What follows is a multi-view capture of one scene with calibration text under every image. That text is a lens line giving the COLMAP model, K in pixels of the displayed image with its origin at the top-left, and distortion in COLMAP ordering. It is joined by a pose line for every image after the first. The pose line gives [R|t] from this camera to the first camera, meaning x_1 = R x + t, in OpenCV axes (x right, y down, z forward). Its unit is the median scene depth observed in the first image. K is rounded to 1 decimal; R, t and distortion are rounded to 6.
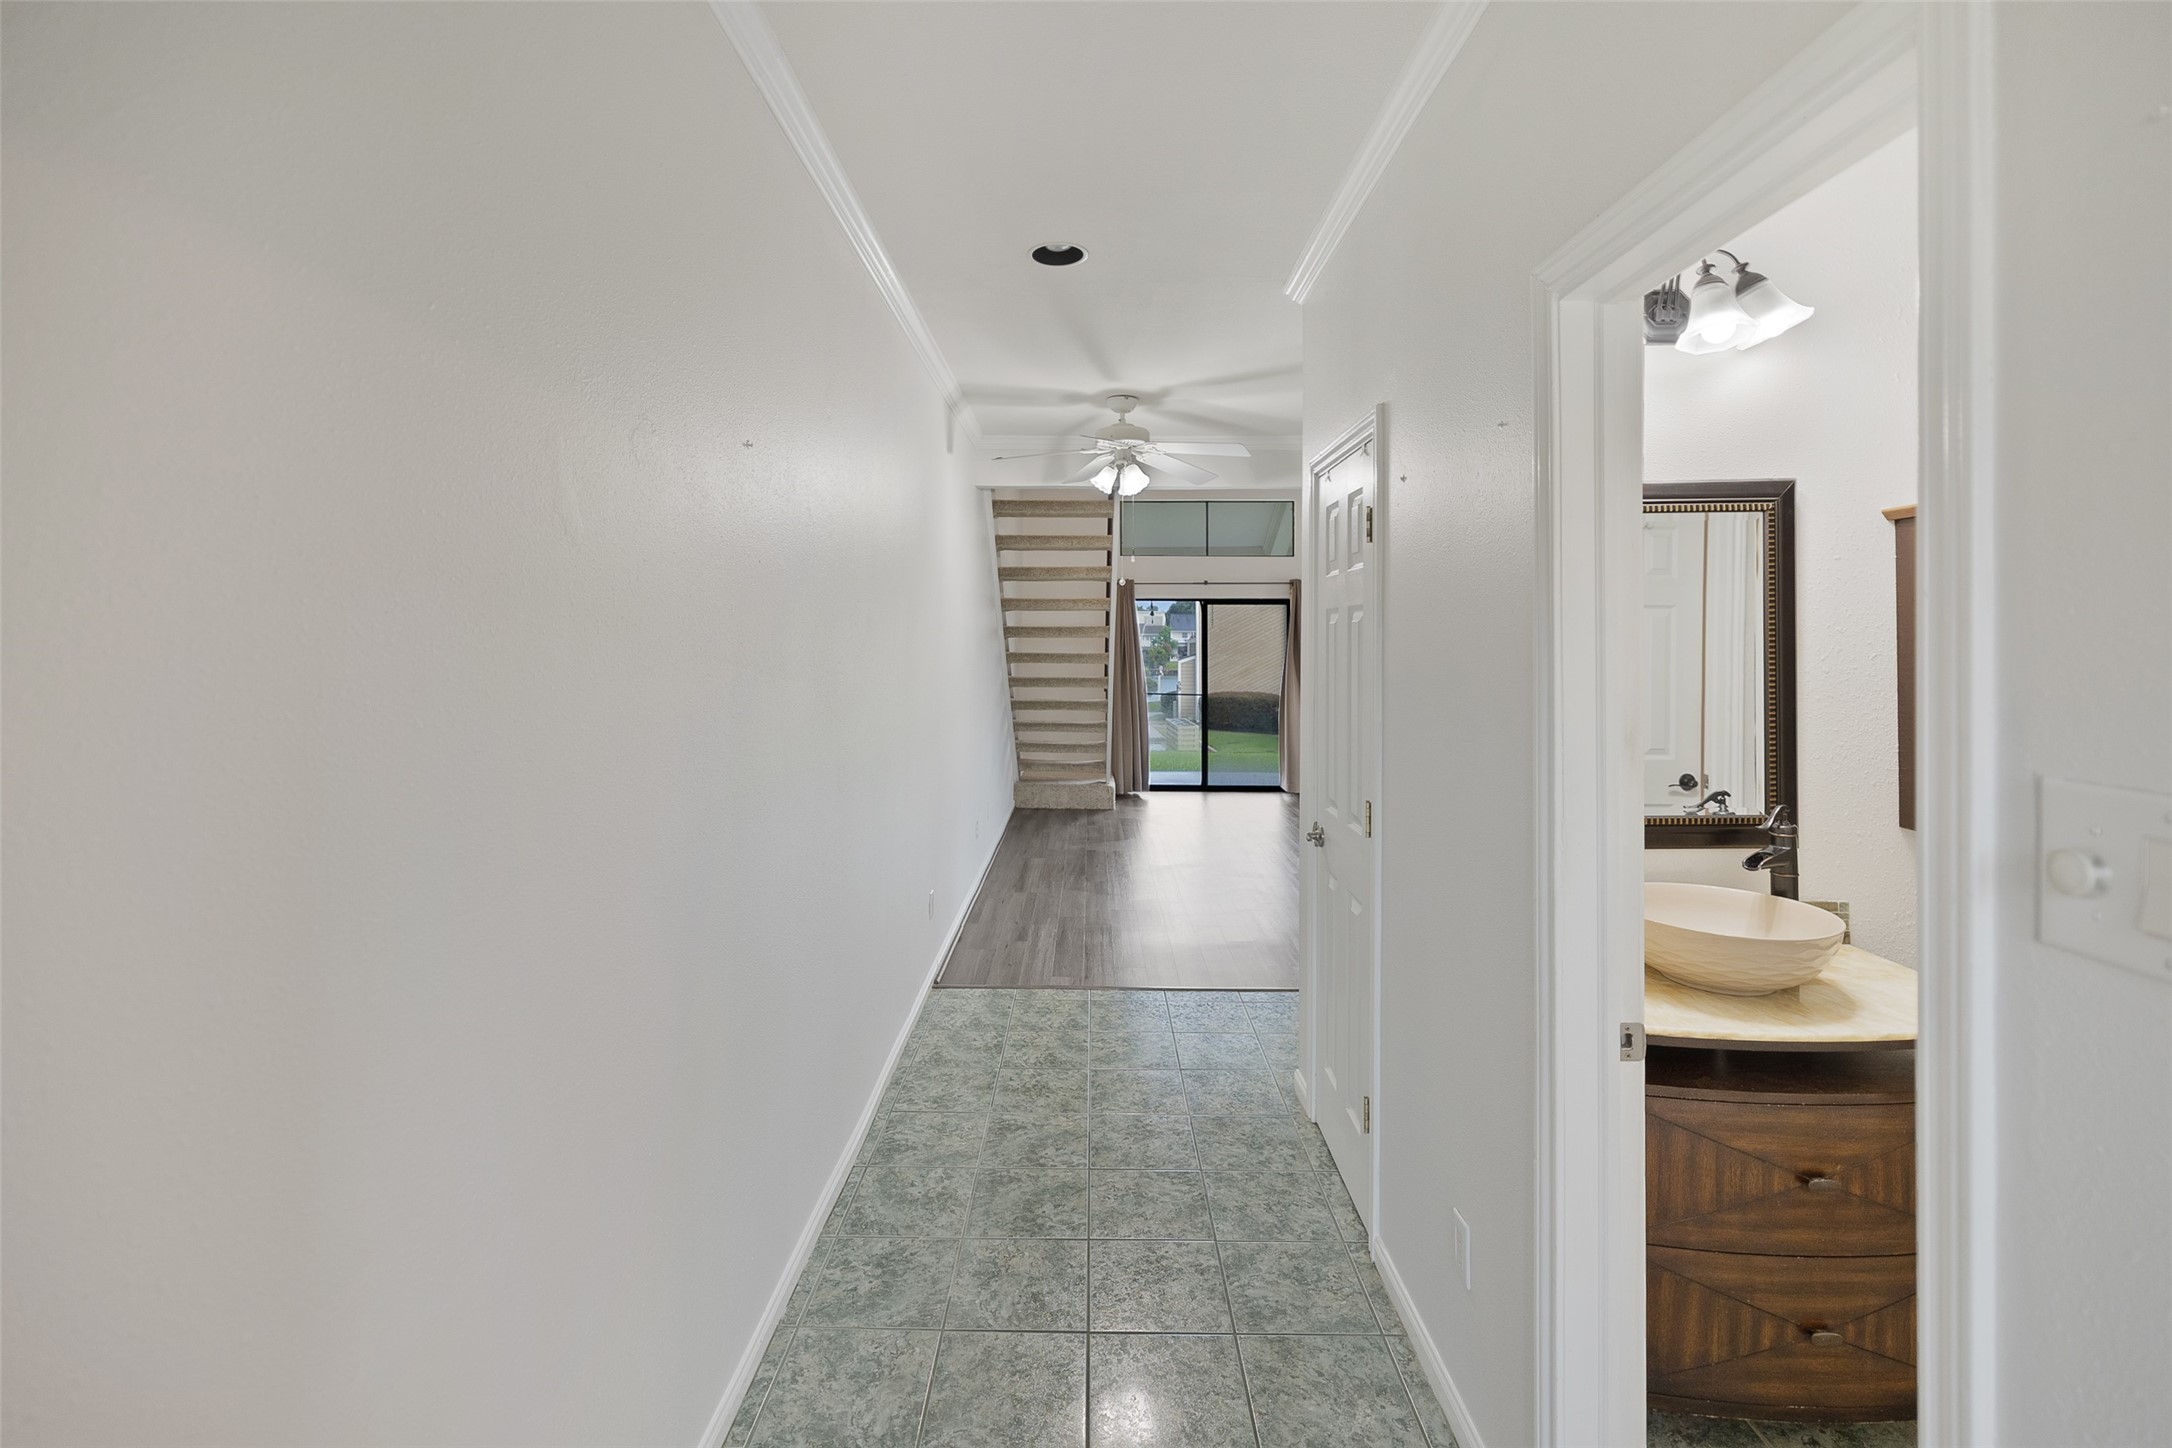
lens RADIAL K [[939.2, 0, 1068.7], [0, 939.2, 631.7], [0, 0, 1]] dist [0.010147, 0.000030]
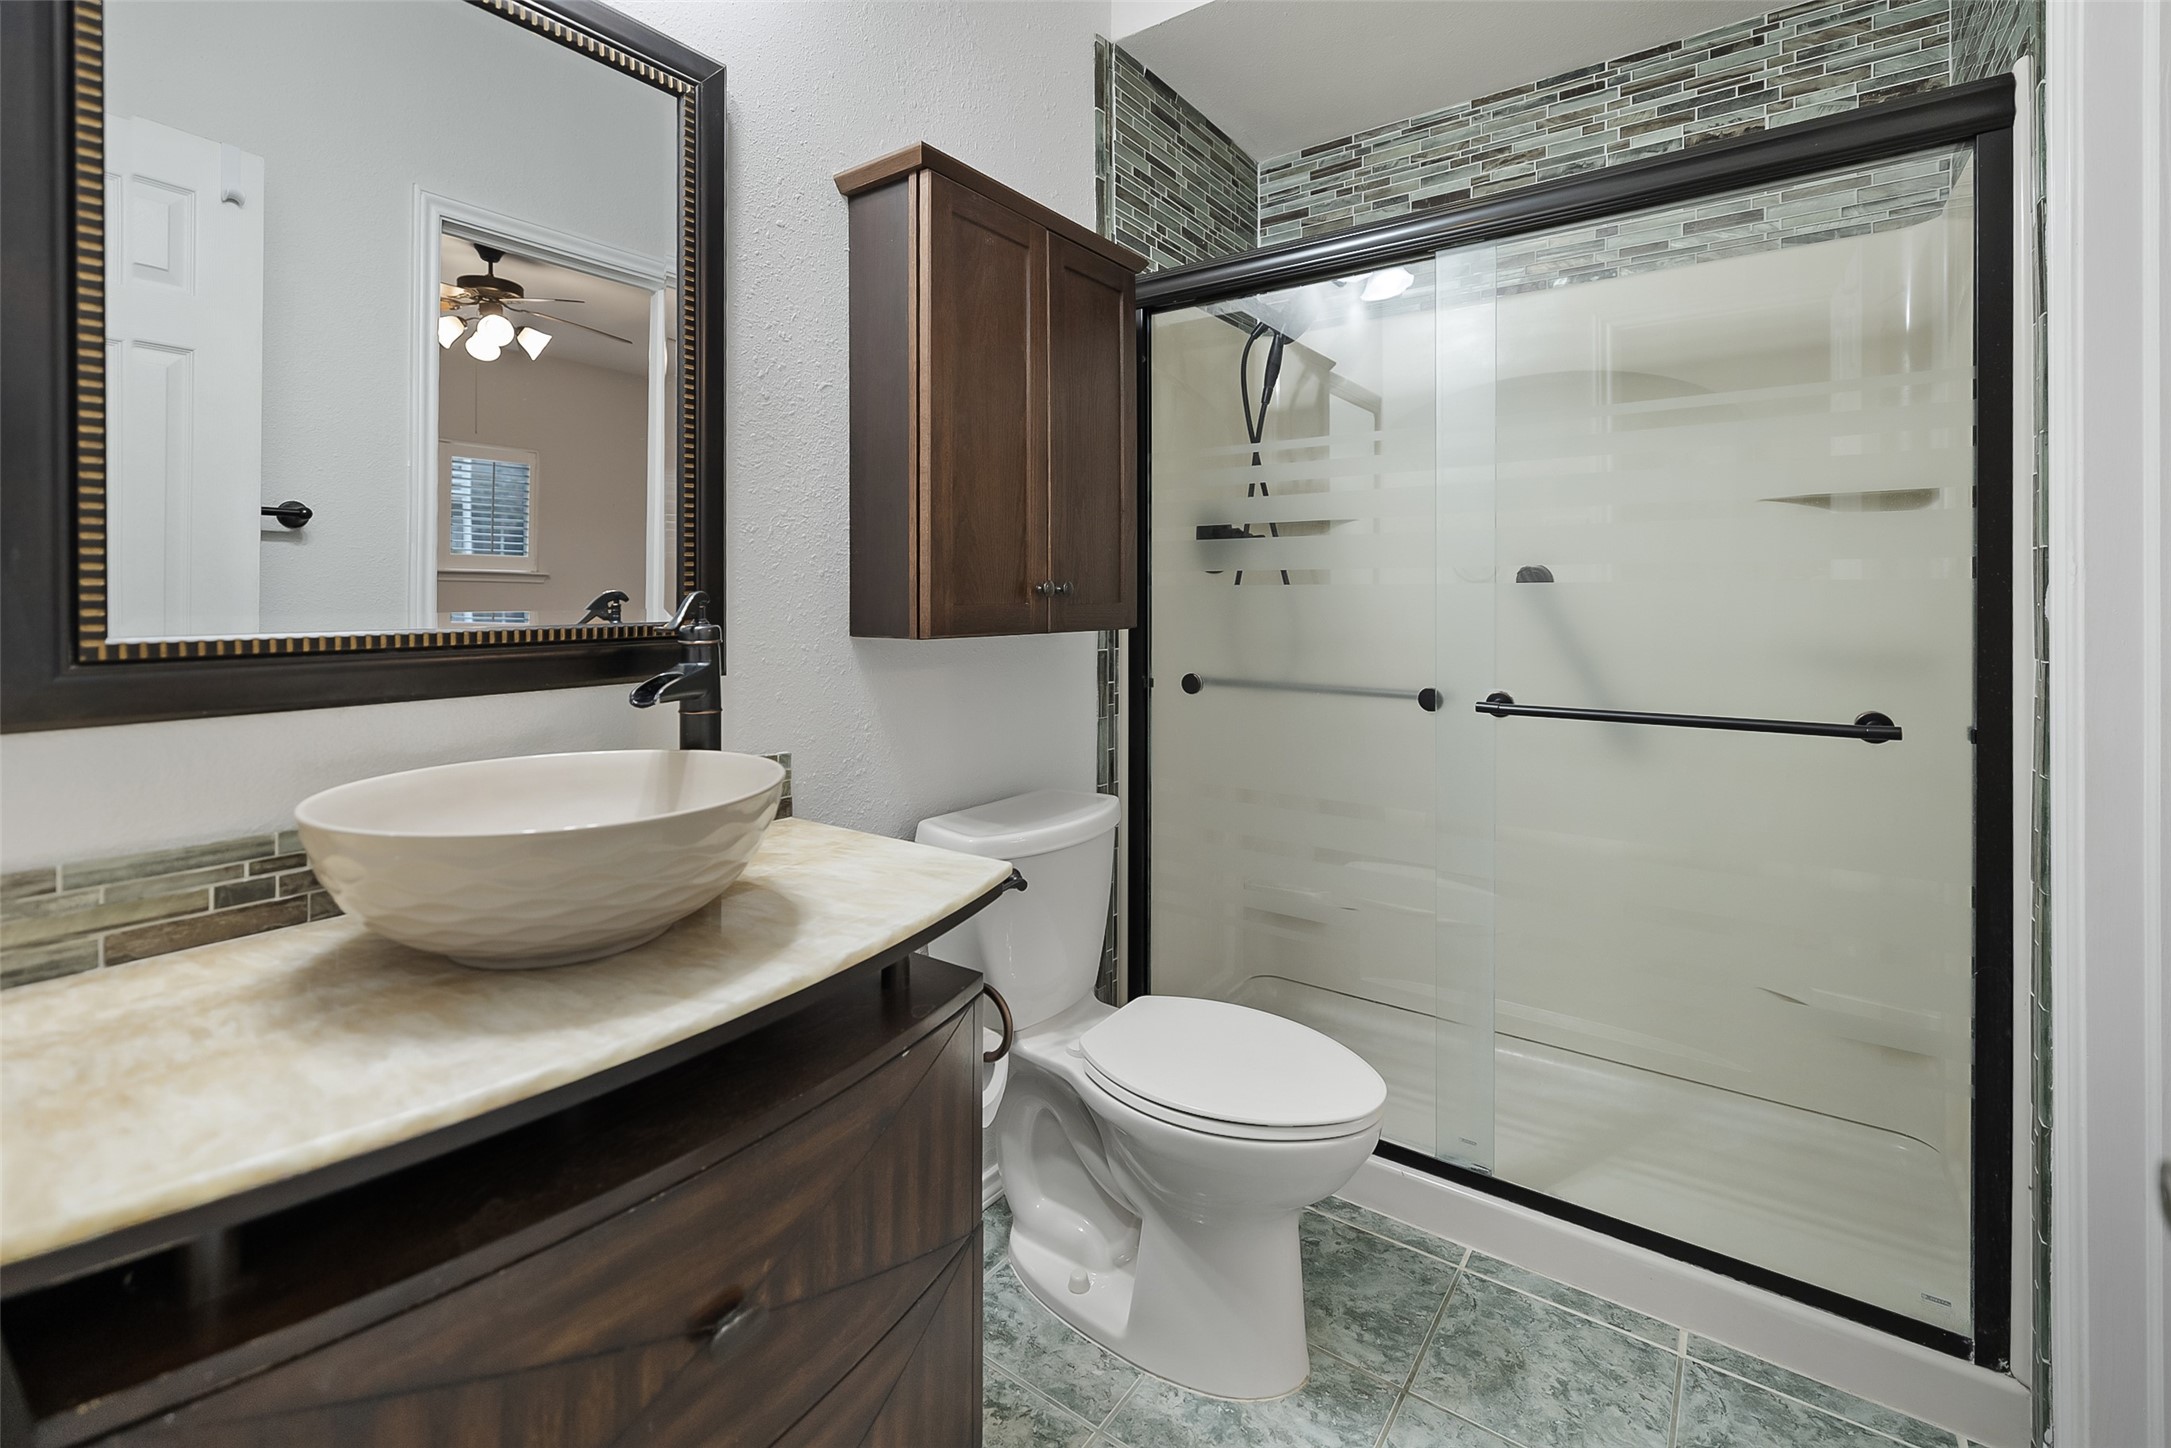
lens RADIAL K [[962.1, 0, 1064.6], [0, 962.1, 622.6], [0, 0, 1]] dist [-0.000686, 0.000081]
pose [[0.572218, -0.012437, 0.820007, 0.469406], [-0.012141, 0.999647, 0.023633, 0.213420], [-0.820012, -0.023479, 0.571865, 0.565272]]
